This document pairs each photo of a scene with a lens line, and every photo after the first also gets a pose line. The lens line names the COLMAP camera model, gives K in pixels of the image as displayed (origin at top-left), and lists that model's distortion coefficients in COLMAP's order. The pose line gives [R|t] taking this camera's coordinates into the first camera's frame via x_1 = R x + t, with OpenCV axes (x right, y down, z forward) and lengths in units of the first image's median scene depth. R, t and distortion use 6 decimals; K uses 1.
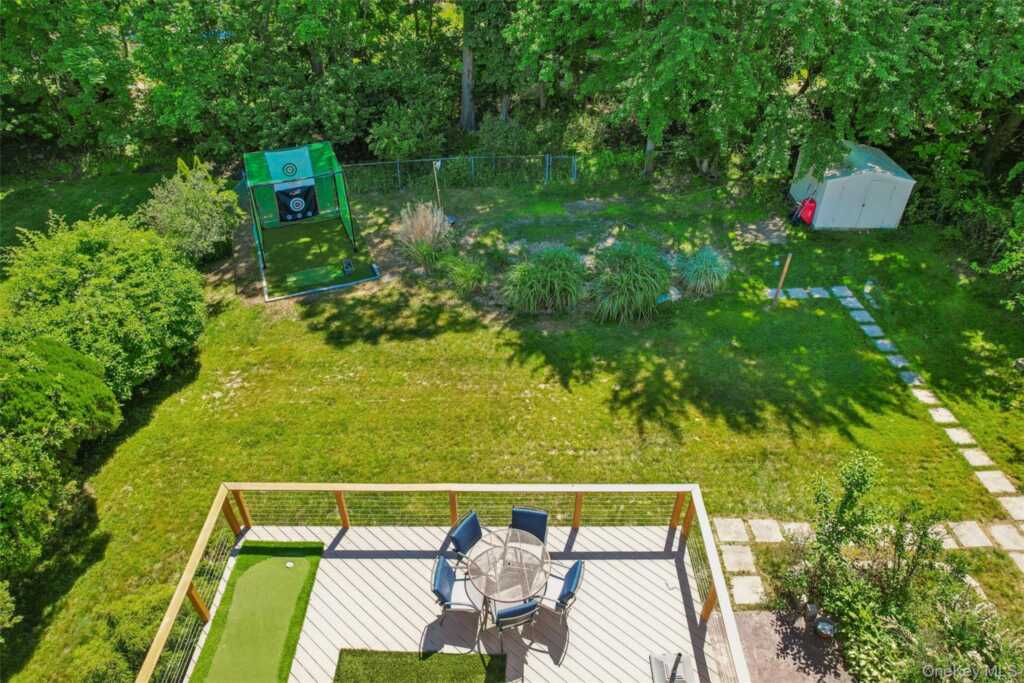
lens RADIAL K [[652.8, 0, 512.0], [0, 652.8, 341.5], [0, 0, 1]] dist [-0.068896, 0.058342]
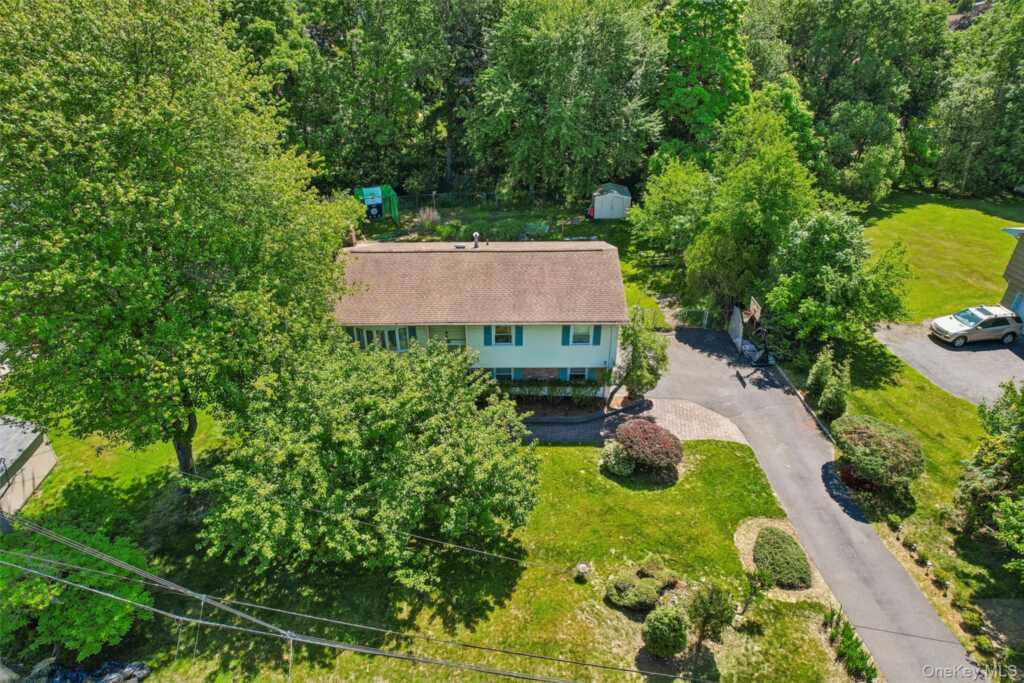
lens RADIAL K [[652.8, 0, 512.0], [0, 652.8, 341.5], [0, 0, 1]] dist [-0.068896, 0.058342]
pose [[0.999975, -0.006460, 0.002820, 0.187007], [0.006740, 0.993424, -0.114295, 0.632174], [-0.002063, 0.114312, 0.993443, -1.531843]]
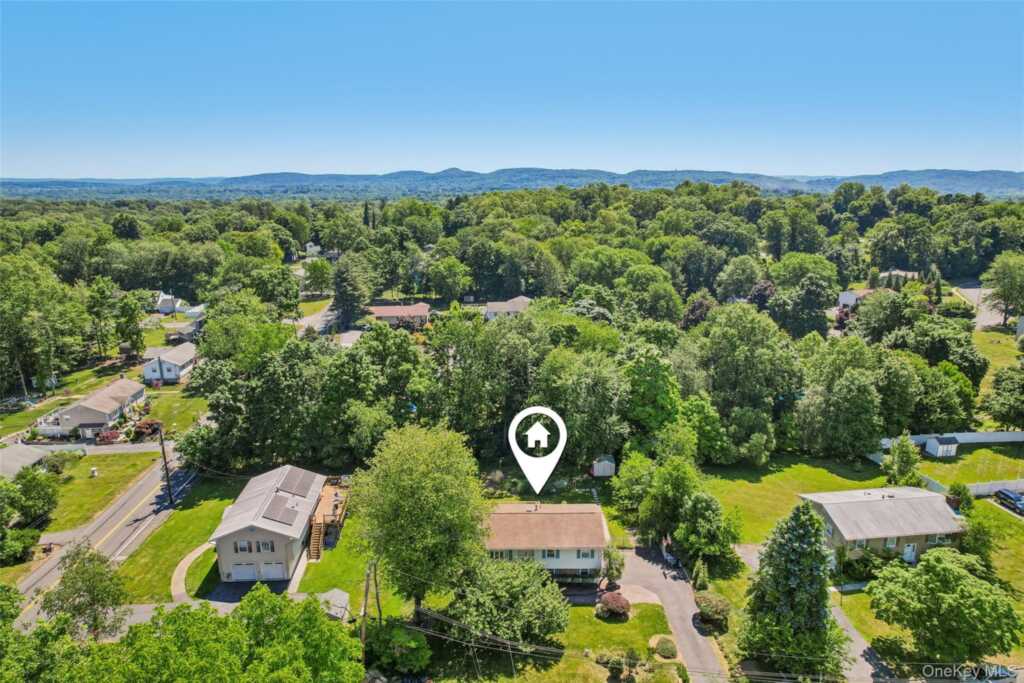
lens RADIAL K [[652.8, 0, 512.0], [0, 652.8, 341.5], [0, 0, 1]] dist [-0.068896, 0.058342]
pose [[0.999922, -0.004891, -0.011511, 0.012851], [-0.000079, 0.917884, -0.396848, 0.770635], [0.012507, 0.396818, 0.917812, -3.571095]]
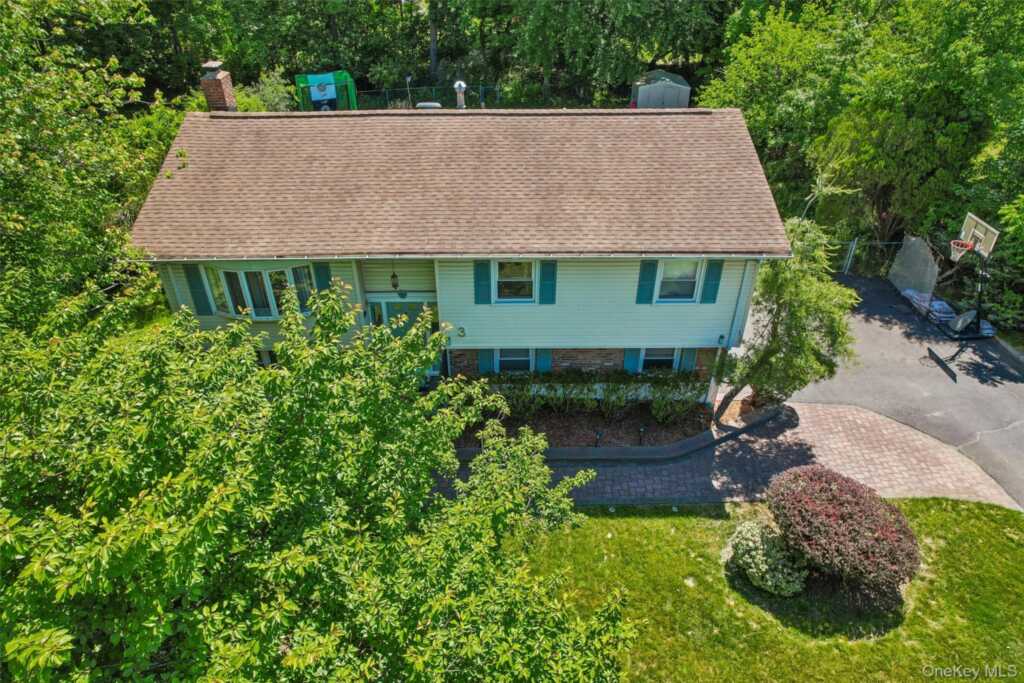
lens RADIAL K [[652.8, 0, 512.0], [0, 652.8, 341.5], [0, 0, 1]] dist [-0.068896, 0.058342]
pose [[0.999981, -0.005274, 0.003053, 0.165640], [0.005392, 0.999193, -0.039810, 0.539817], [-0.002841, 0.039826, 0.999203, -0.751083]]
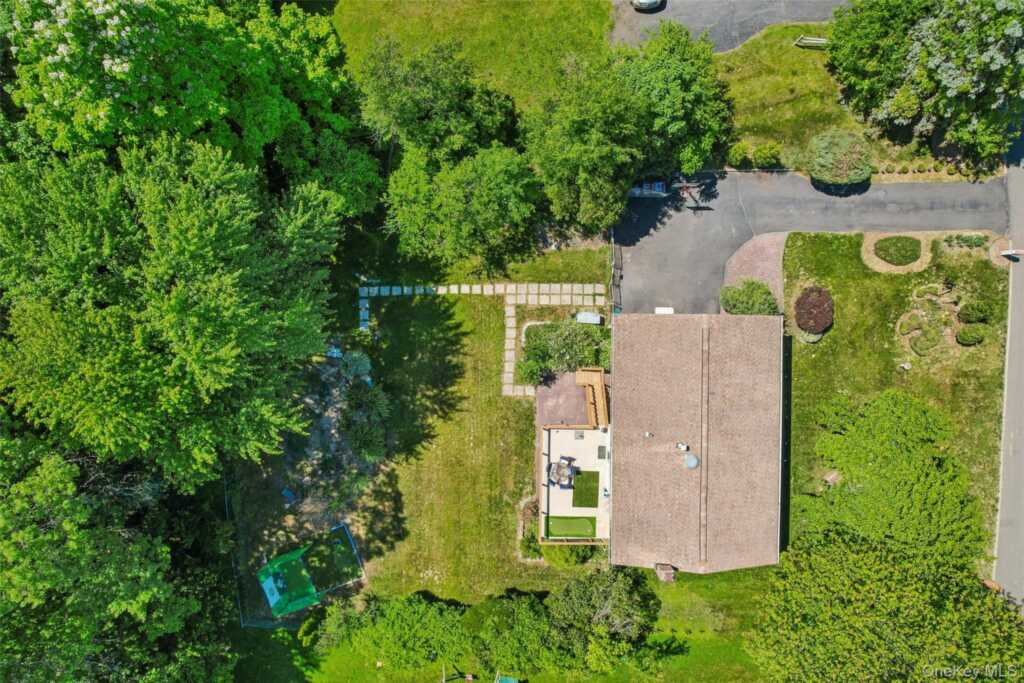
lens RADIAL K [[652.8, 0, 512.0], [0, 652.8, 341.5], [0, 0, 1]] dist [-0.068896, 0.058342]
pose [[0.008558, -0.999963, 0.000265, 0.369560], [0.624098, 0.005548, 0.781326, -1.393157], [-0.781299, -0.006521, 0.624123, -0.628776]]
